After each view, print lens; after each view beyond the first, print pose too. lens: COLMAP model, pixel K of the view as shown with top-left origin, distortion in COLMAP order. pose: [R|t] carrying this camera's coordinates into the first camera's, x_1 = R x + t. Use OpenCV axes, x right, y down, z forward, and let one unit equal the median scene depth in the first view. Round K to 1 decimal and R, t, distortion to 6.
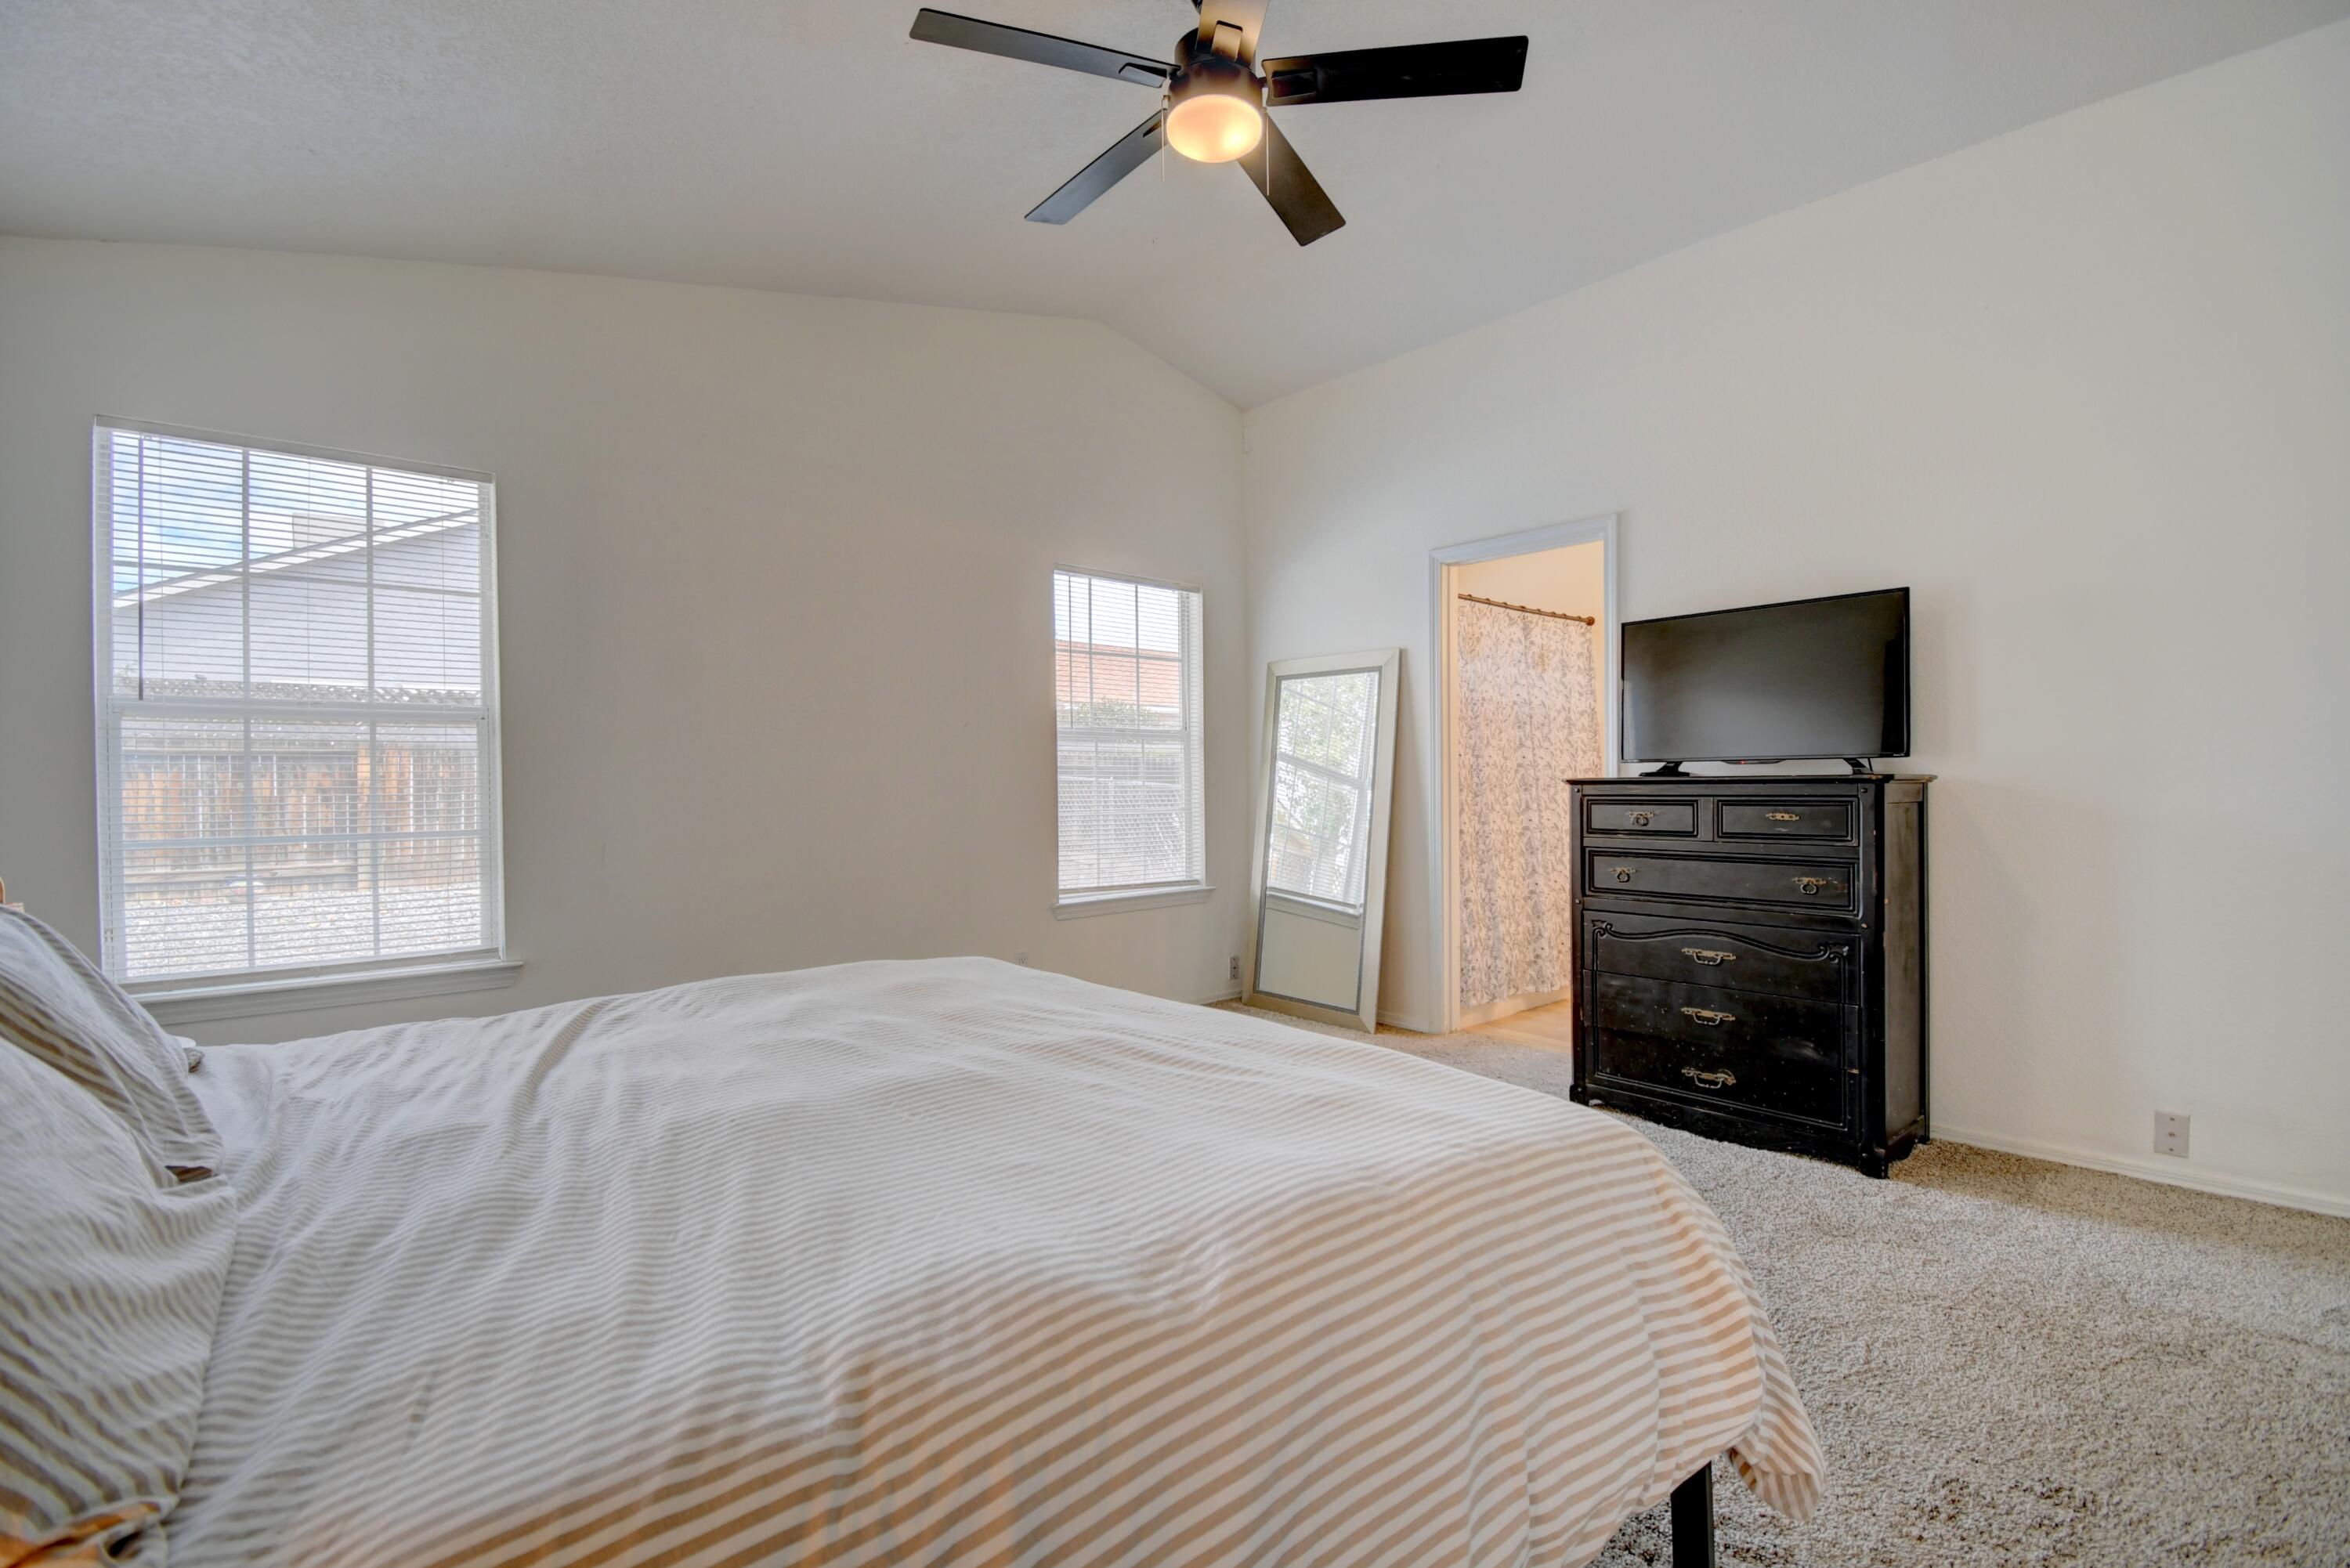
lens RADIAL K [[1059.6, 0, 1168.7], [0, 1059.6, 776.1], [0, 0, 1]] dist [0.009852, -0.001150]
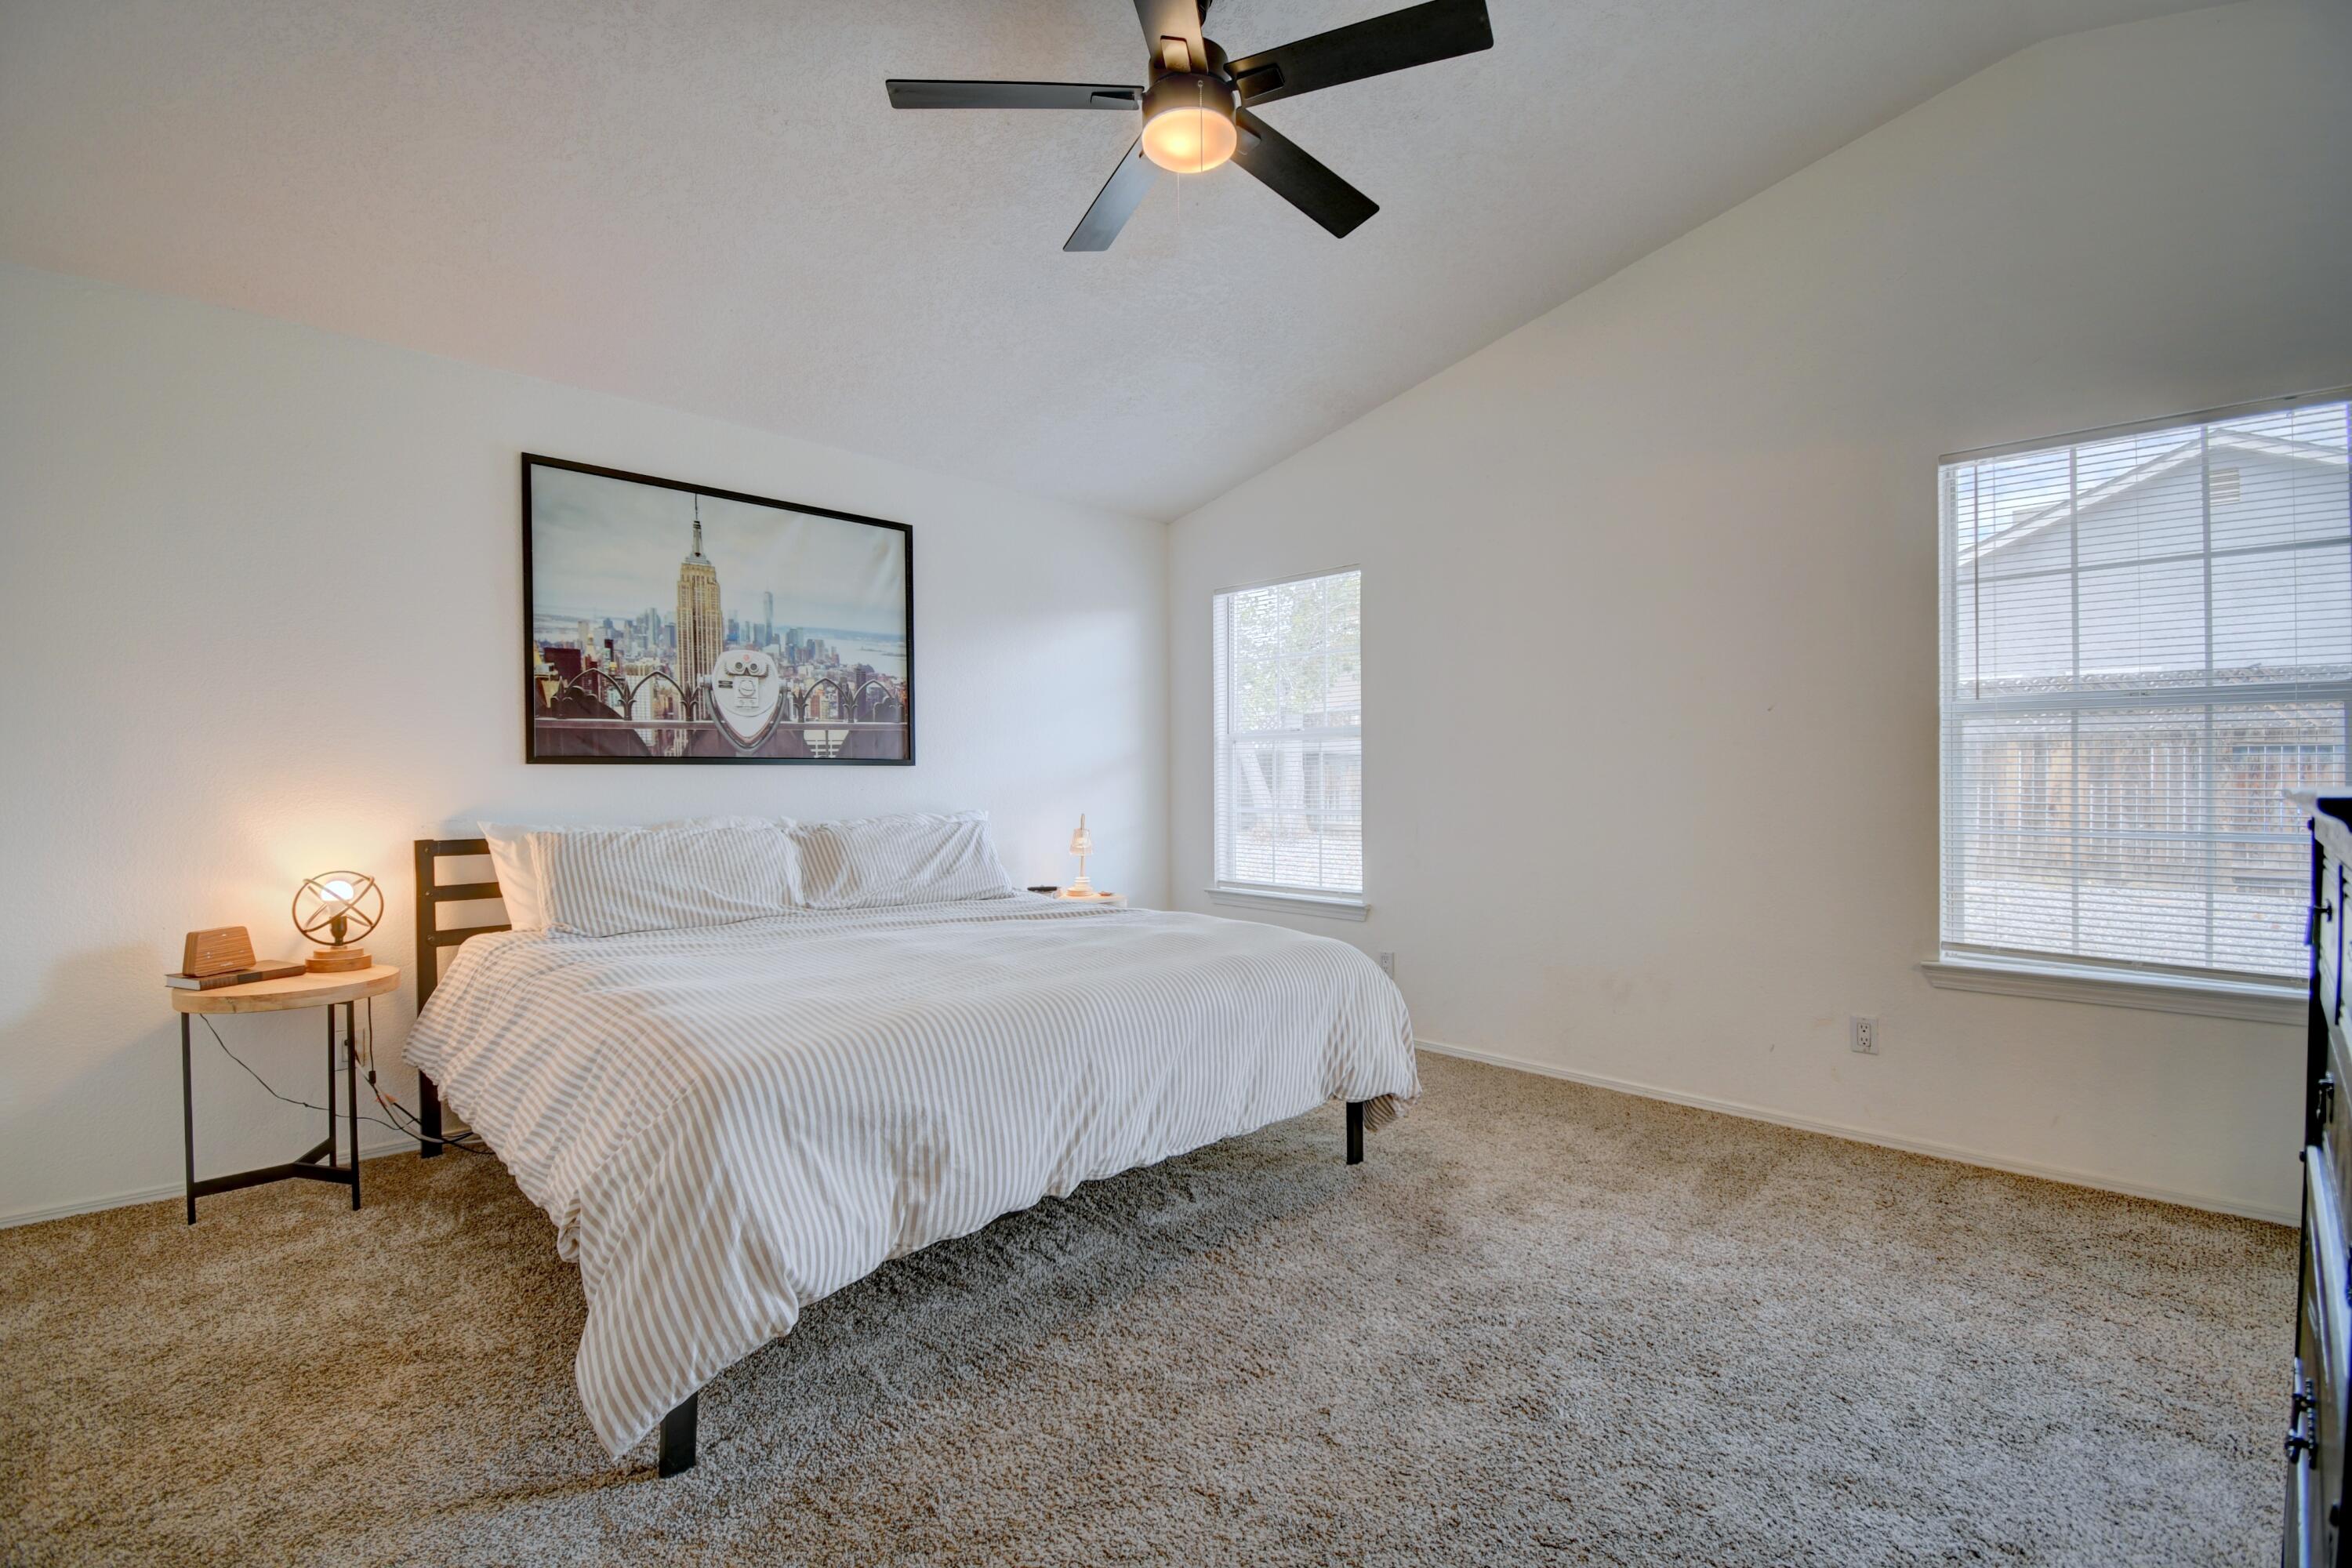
lens RADIAL K [[1060.5, 0, 1173.0], [0, 1060.5, 789.7], [0, 0, 1]] dist [0.009852, -0.001150]
pose [[0.089139, 0.016178, -0.995888, 0.132034], [0.003635, 0.999856, 0.016568, -0.000912], [0.996013, -0.005097, 0.089067, 0.111162]]
